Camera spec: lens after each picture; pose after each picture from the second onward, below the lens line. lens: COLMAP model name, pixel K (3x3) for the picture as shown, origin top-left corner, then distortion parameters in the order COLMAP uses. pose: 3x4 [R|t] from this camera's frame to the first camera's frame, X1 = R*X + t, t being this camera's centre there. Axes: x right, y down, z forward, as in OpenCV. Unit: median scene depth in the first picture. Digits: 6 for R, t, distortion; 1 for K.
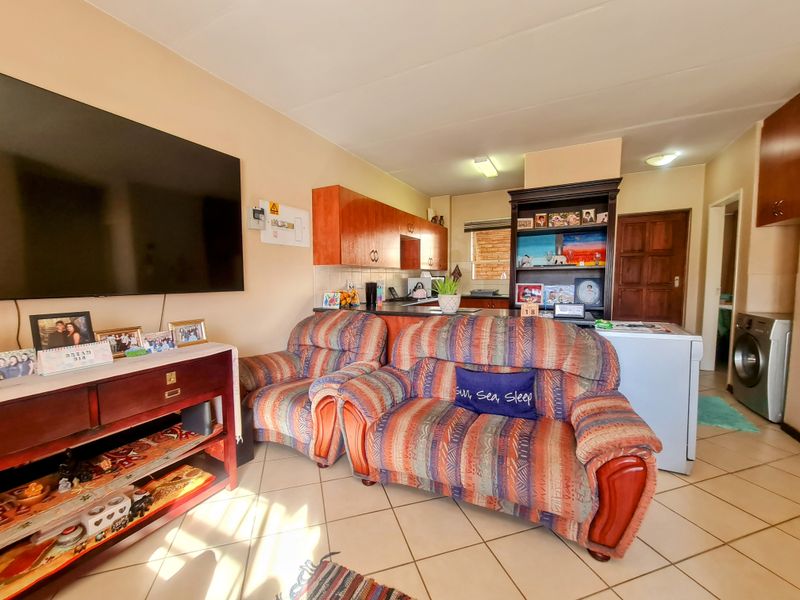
lens RADIAL K [[326.2, 0, 399.2], [0, 326.2, 296.9], [0, 0, 1]] dist [-0.006060, 0.002855]
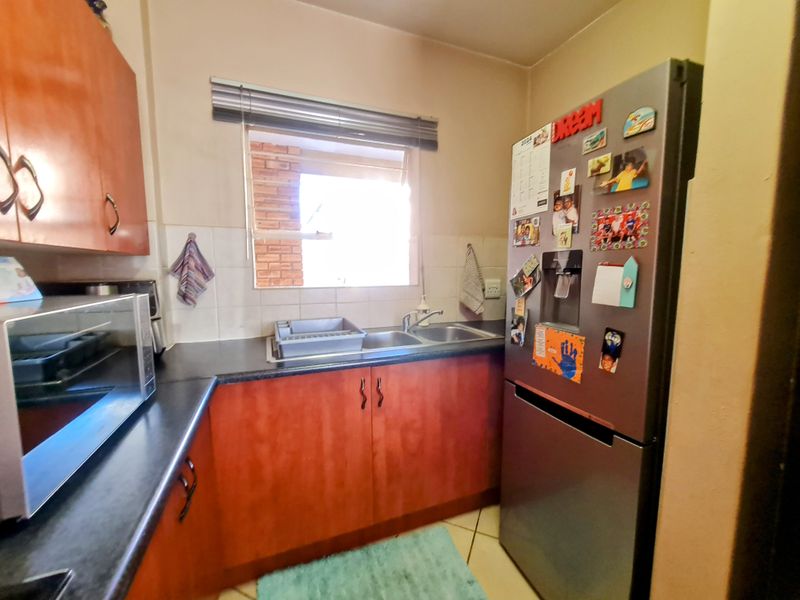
lens RADIAL K [[326.2, 0, 395.5], [0, 326.2, 302.2], [0, 0, 1]] dist [-0.006060, 0.002855]
pose [[0.682023, -0.078041, 0.727155, 0.197007], [0.045998, 0.996899, 0.063847, -0.112931], [-0.729883, -0.010098, 0.683498, 1.485972]]
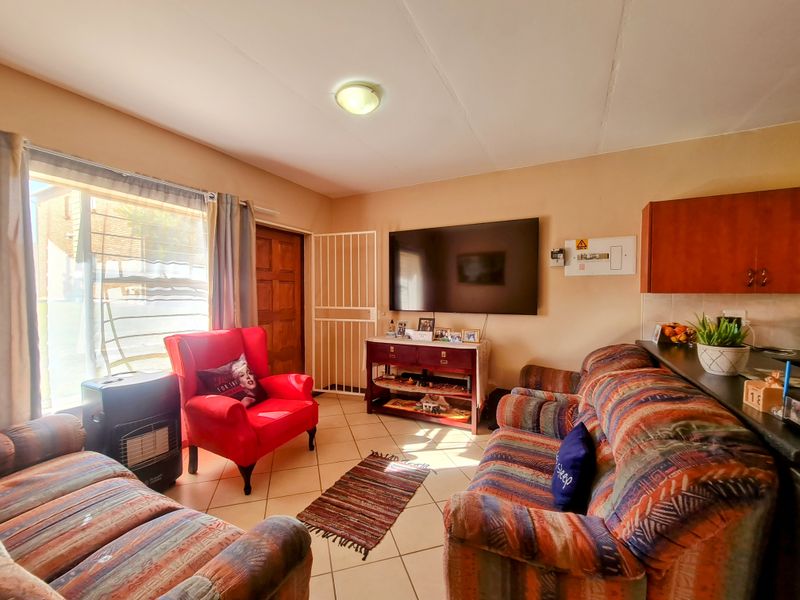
lens RADIAL K [[326.2, 0, 399.4], [0, 326.2, 301.1], [0, 0, 1]] dist [-0.006060, 0.002855]
pose [[-0.014886, 0.013398, -0.999799, 0.784466], [-0.064228, 0.997832, 0.014328, -0.054975], [0.997824, 0.064428, -0.013993, 0.421668]]
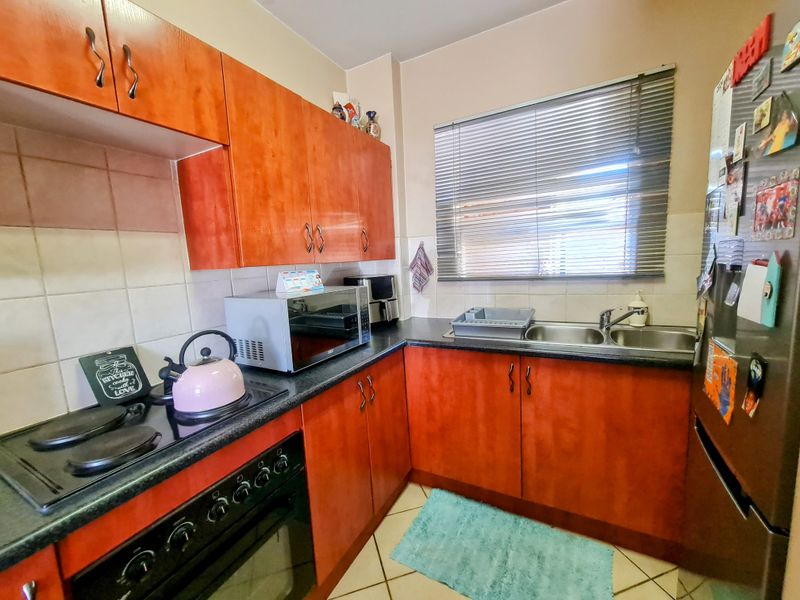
lens RADIAL K [[326.2, 0, 393.5], [0, 326.2, 303.7], [0, 0, 1]] dist [-0.006060, 0.002855]
pose [[0.997289, -0.044472, -0.058626, 0.352939], [0.048652, 0.996223, 0.071918, -0.120390], [0.055206, -0.074575, 0.995686, 1.300774]]
